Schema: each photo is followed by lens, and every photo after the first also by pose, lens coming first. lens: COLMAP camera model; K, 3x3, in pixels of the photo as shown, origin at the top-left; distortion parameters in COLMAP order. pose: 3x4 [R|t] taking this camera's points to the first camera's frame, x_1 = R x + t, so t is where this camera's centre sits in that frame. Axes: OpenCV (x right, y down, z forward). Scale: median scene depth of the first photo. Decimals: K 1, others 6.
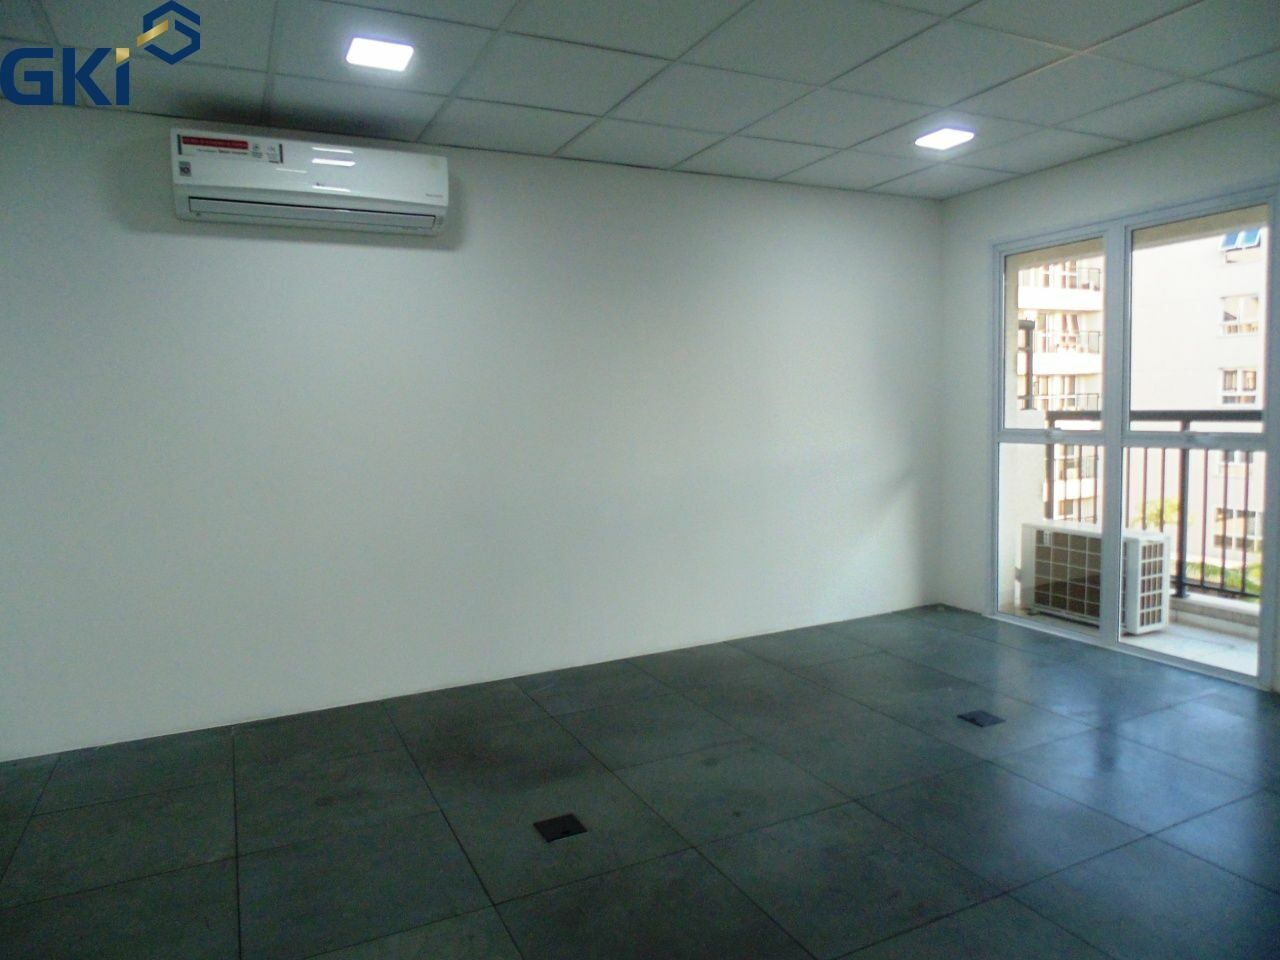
lens RADIAL K [[857.0, 0, 640.0], [0, 857.0, 480.0], [0, 0, 1]] dist [-0.006107, -0.002699]
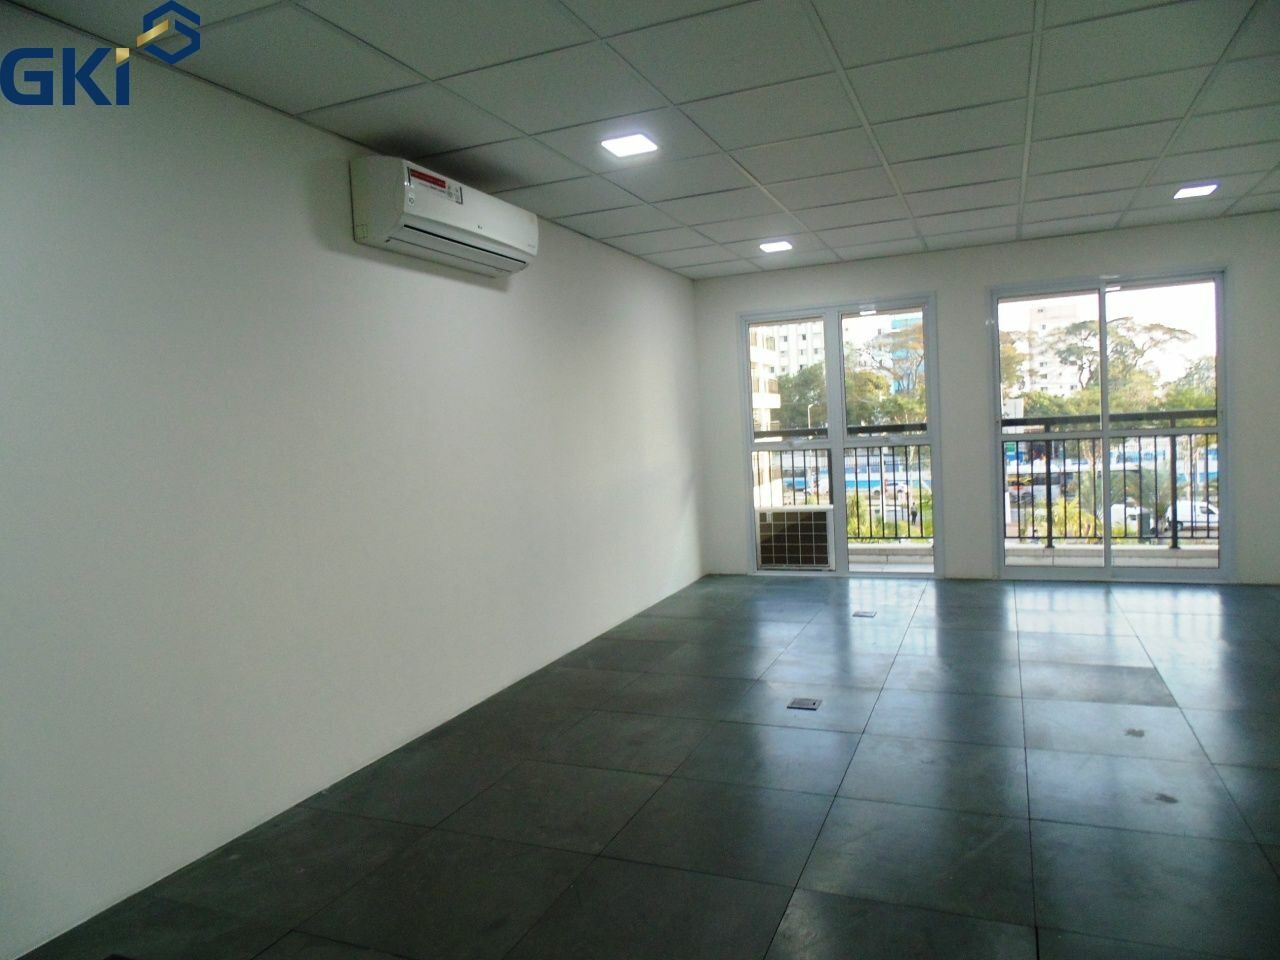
lens RADIAL K [[873.6, 0, 640.0], [0, 873.6, 480.0], [0, 0, 1]] dist [0.006940, -0.000168]
pose [[0.752176, -0.055219, 0.656644, -0.840843], [0.094237, 0.995254, -0.024253, 0.026088], [-0.652189, 0.080123, 0.753810, 0.026067]]
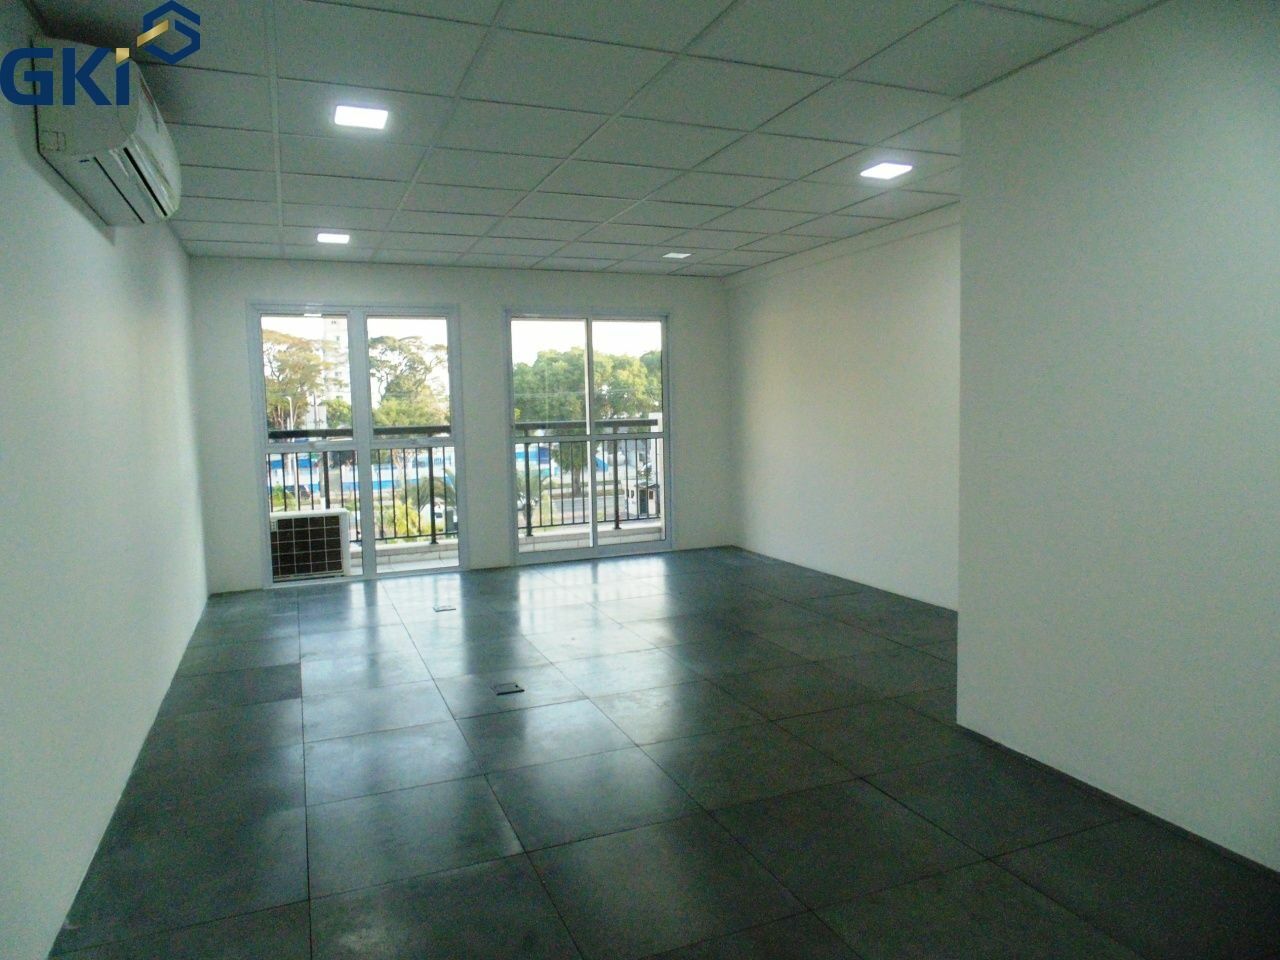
lens RADIAL K [[857.0, 0, 640.0], [0, 857.0, 480.0], [0, 0, 1]] dist [-0.006107, -0.002699]
pose [[0.069916, -0.058926, 0.995811, -1.044828], [0.116051, 0.991956, 0.050550, -0.004845], [-0.990779, 0.112031, 0.076192, 0.407582]]
